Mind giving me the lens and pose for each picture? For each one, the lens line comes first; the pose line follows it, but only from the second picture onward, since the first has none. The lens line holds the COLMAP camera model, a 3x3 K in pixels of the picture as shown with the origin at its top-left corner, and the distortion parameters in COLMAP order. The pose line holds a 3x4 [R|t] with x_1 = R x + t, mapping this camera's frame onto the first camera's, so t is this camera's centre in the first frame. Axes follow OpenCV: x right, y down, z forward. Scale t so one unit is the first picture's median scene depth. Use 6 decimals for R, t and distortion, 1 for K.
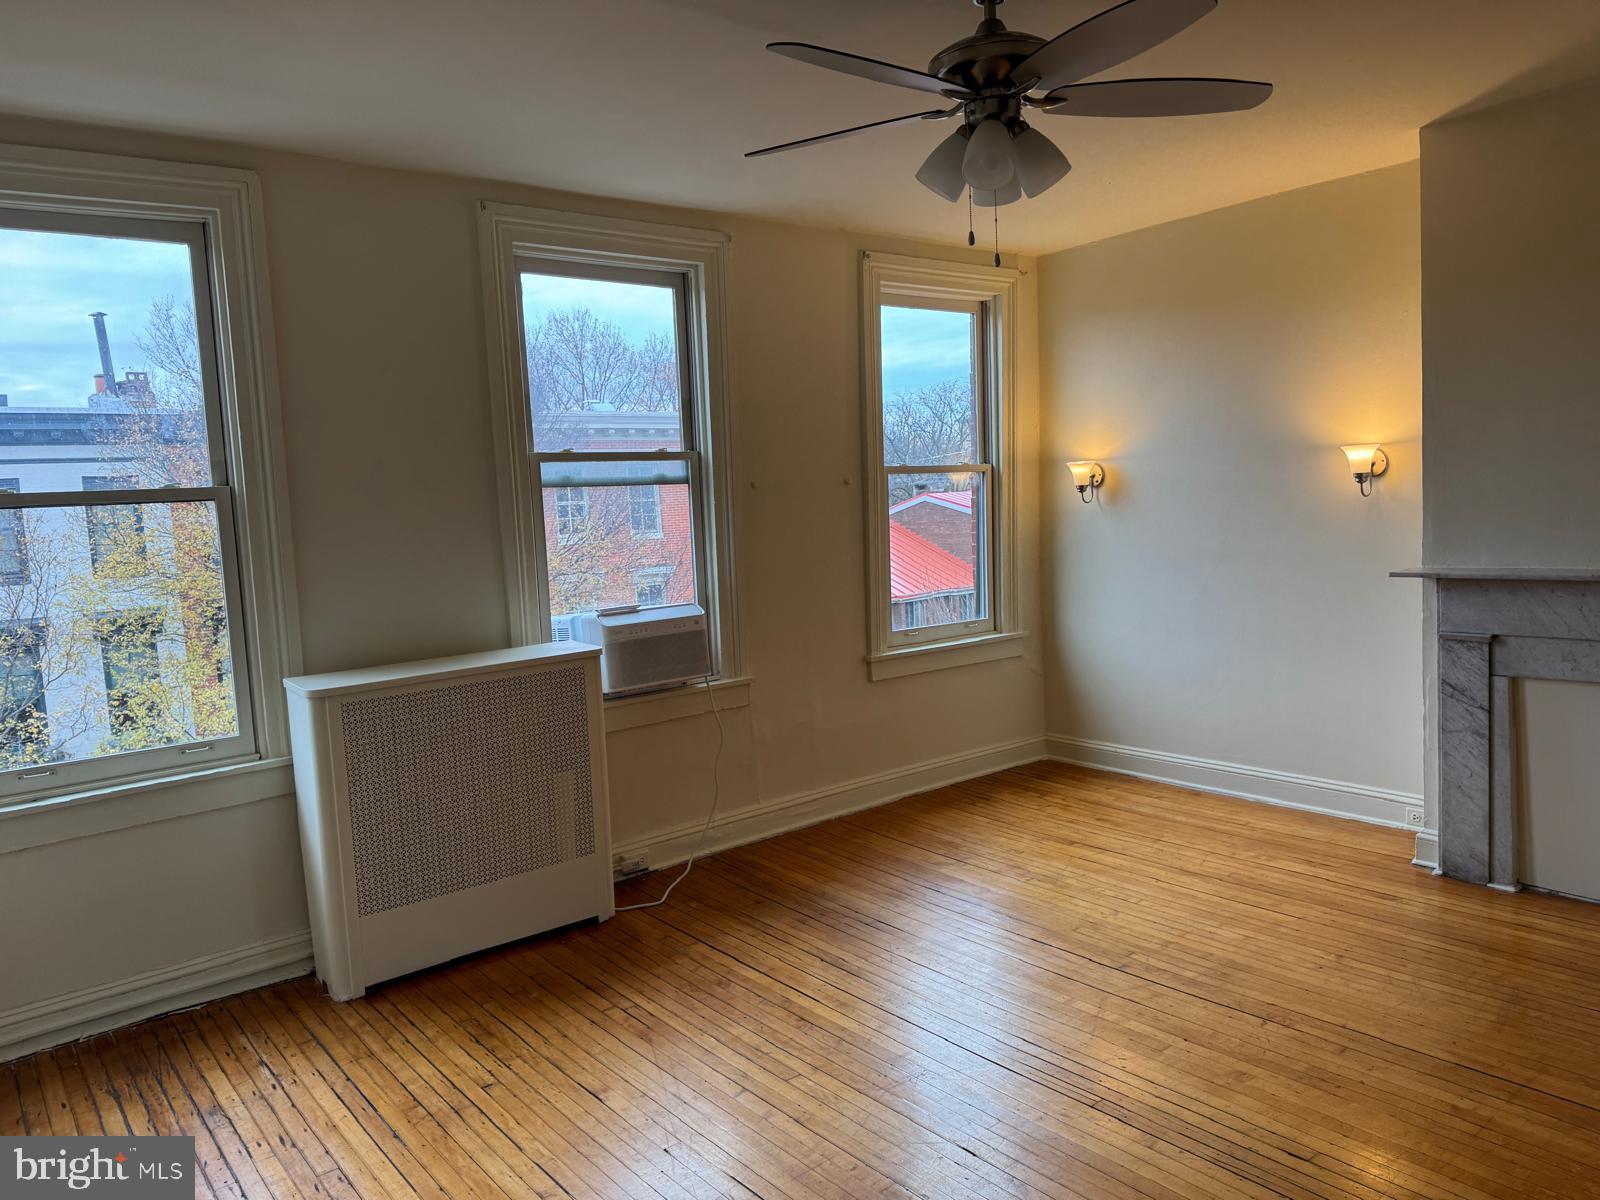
lens RADIAL K [[1134.1, 0, 800.0], [0, 1134.1, 600.0], [0, 0, 1]] dist [0.095017, -0.129968]
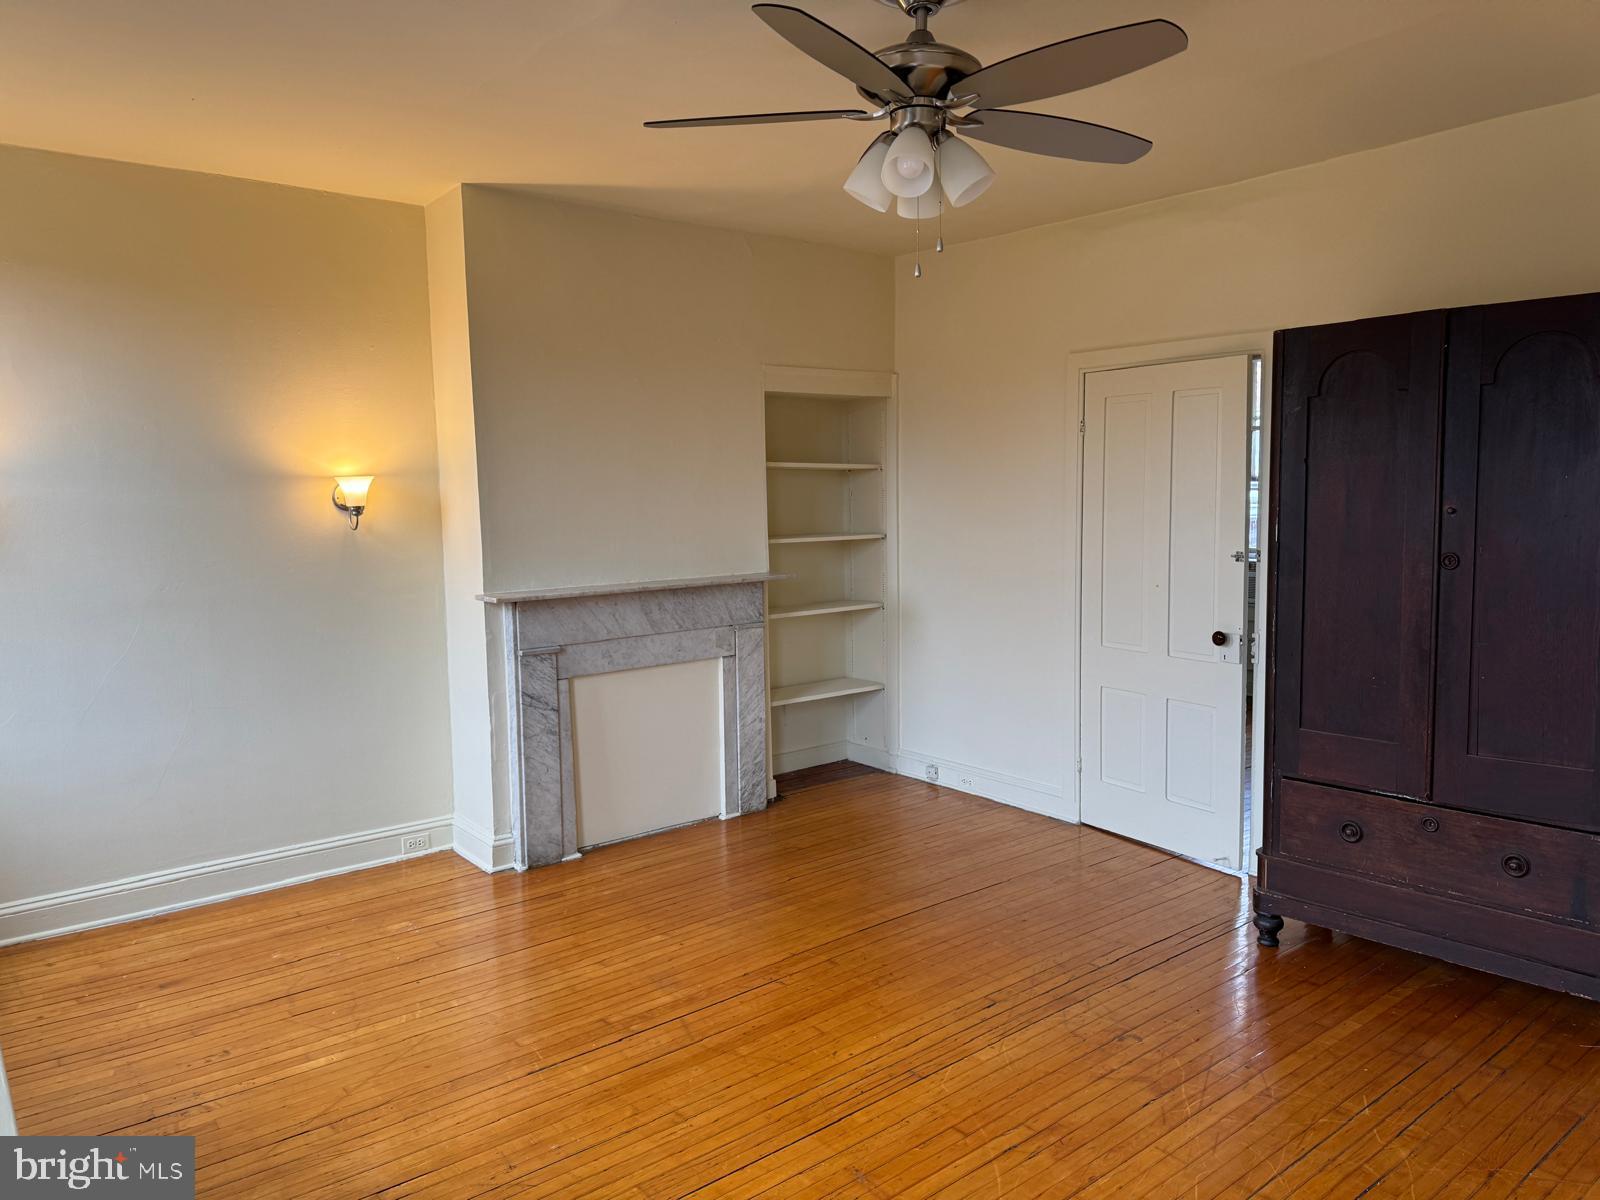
lens RADIAL K [[1134.1, 0, 800.0], [0, 1134.1, 600.0], [0, 0, 1]] dist [0.095017, -0.129968]
pose [[-0.015281, -0.047306, 0.998764, -0.541043], [0.105679, 0.993209, 0.048660, -0.044557], [-0.994283, 0.106292, -0.010178, 0.735730]]
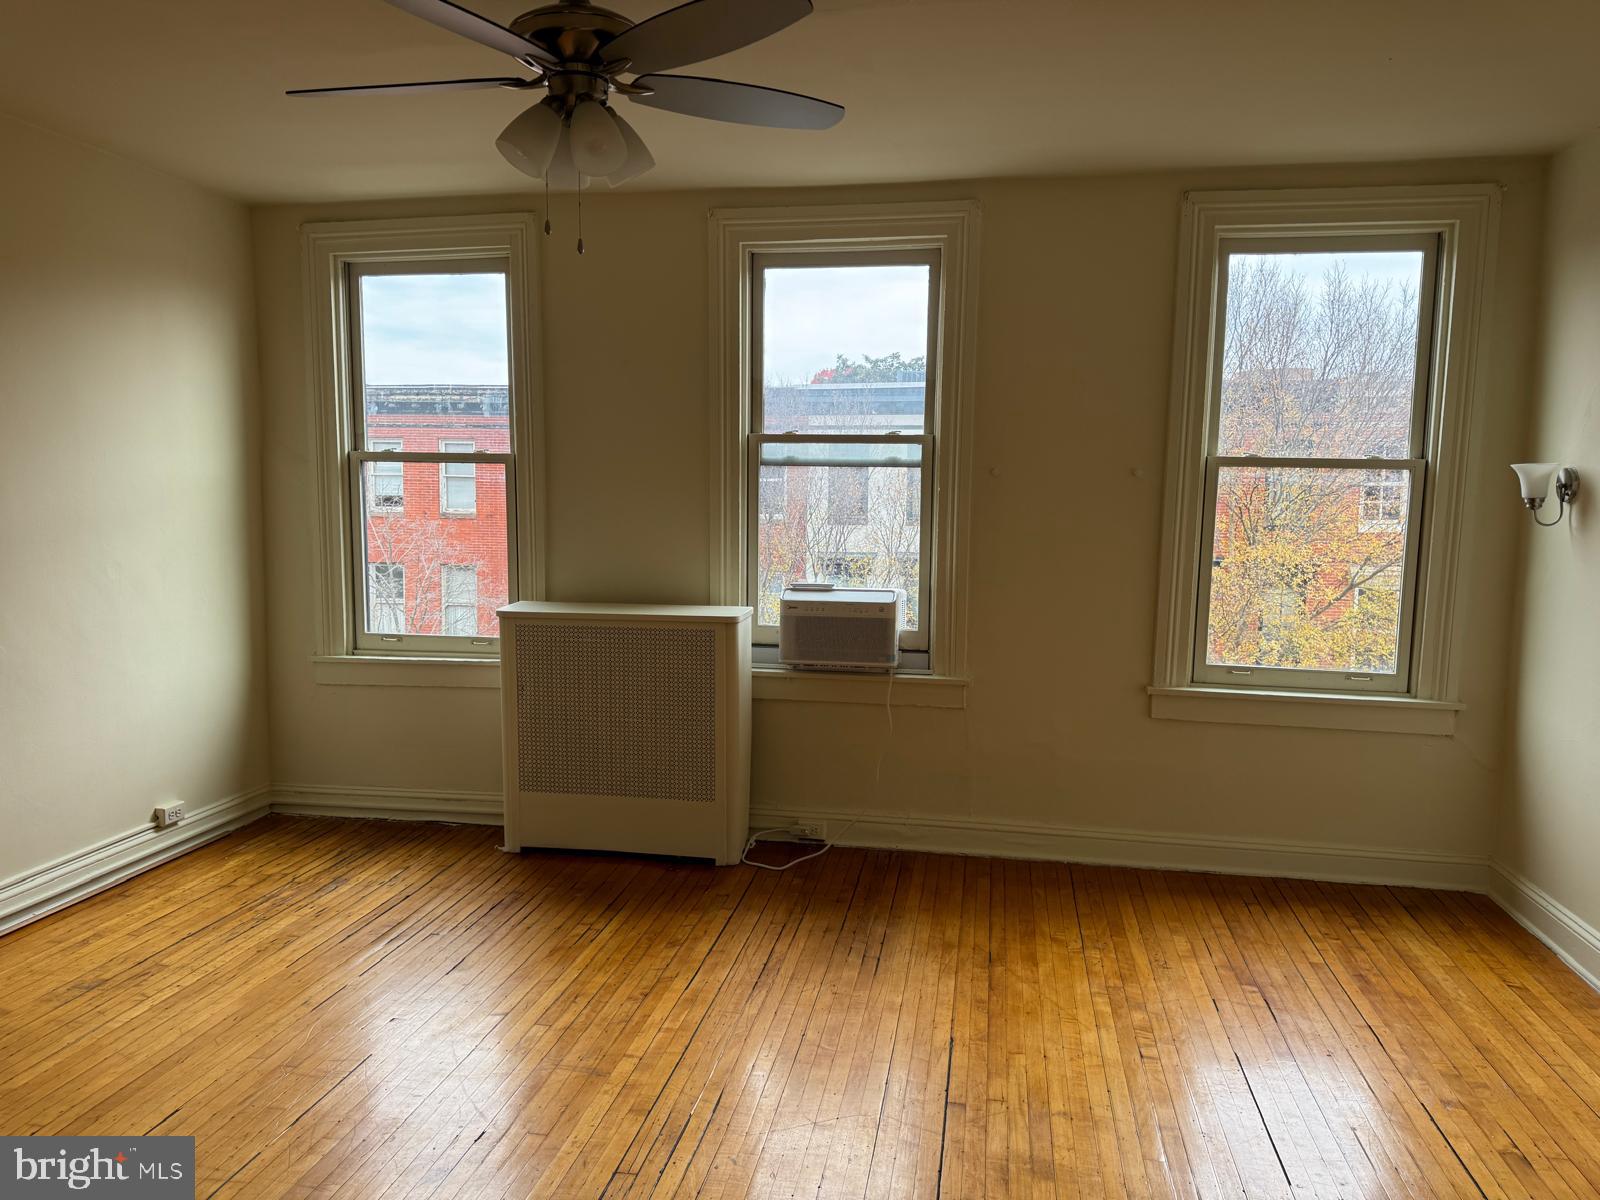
lens RADIAL K [[1083.0, 0, 801.3], [0, 1083.0, 593.5], [0, 0, 1]] dist [0.089356, -0.134777]
pose [[0.655317, 0.119565, -0.745831, 0.622636], [-0.117817, 0.991487, 0.055428, -0.041650], [0.746110, 0.051549, 0.663825, 0.365923]]
